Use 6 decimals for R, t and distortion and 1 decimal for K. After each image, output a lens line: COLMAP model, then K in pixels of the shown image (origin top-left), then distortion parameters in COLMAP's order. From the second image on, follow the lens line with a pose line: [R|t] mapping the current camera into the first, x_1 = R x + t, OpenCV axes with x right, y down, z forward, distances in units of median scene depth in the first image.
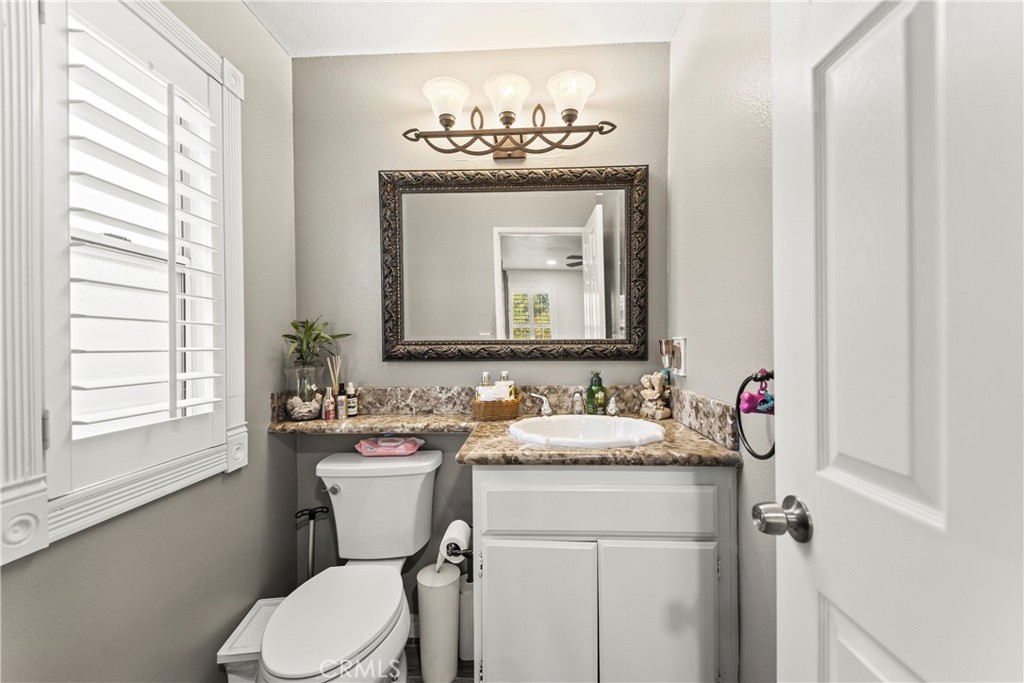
lens RADIAL K [[409.4, 0, 514.4], [0, 409.4, 347.1], [0, 0, 1]] dist [-0.002896, -0.005392]
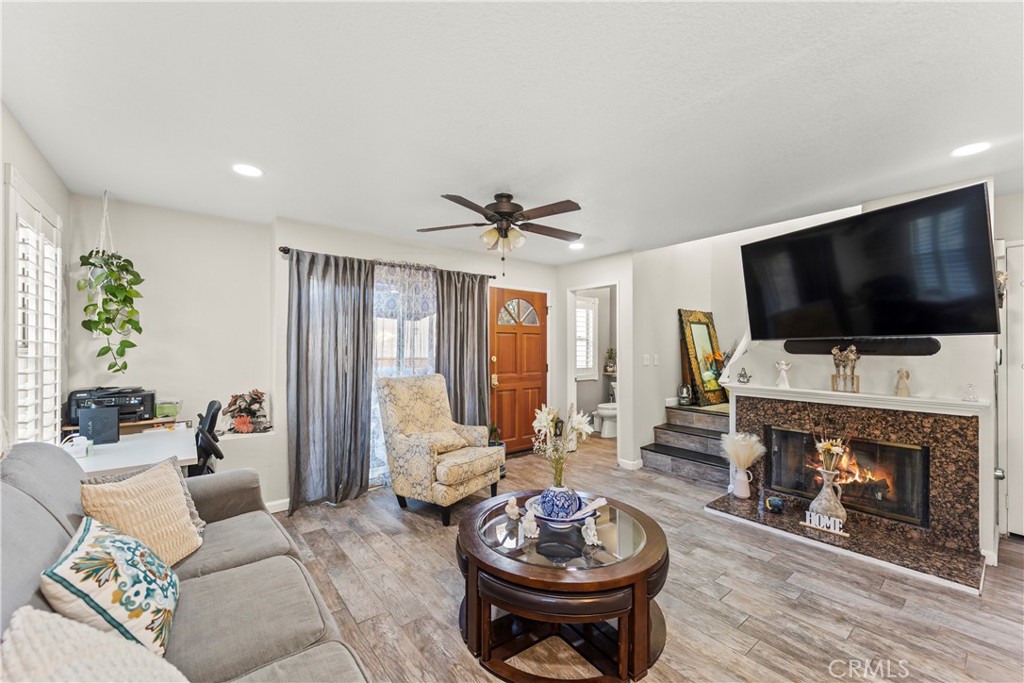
lens RADIAL K [[409.4, 0, 514.9], [0, 409.4, 347.4], [0, 0, 1]] dist [-0.002896, -0.005392]
pose [[0.658501, 0.008504, -0.752532, 2.028846], [-0.012922, 0.999917, -0.000008, -0.069995], [0.752469, 0.009730, 0.658556, -2.545649]]
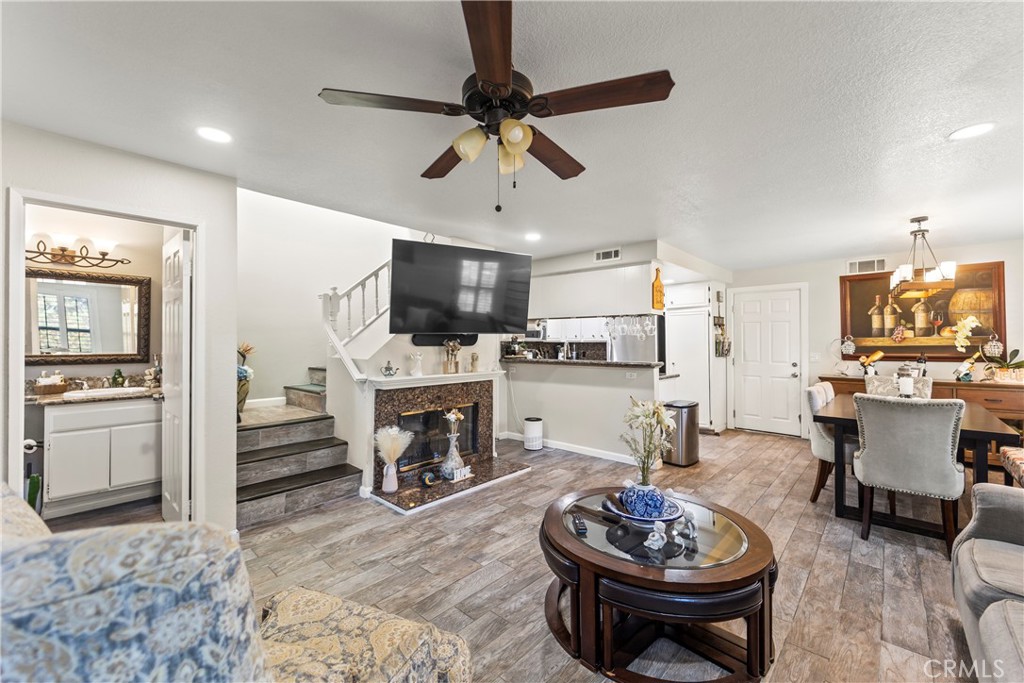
lens RADIAL K [[409.4, 0, 511.8], [0, 409.4, 336.3], [0, 0, 1]] dist [-0.002896, -0.005392]
pose [[0.634258, 0.018528, 0.772899, -0.150744], [0.005866, 0.999569, -0.028775, -0.039172], [-0.773099, 0.022785, 0.633876, -2.054407]]
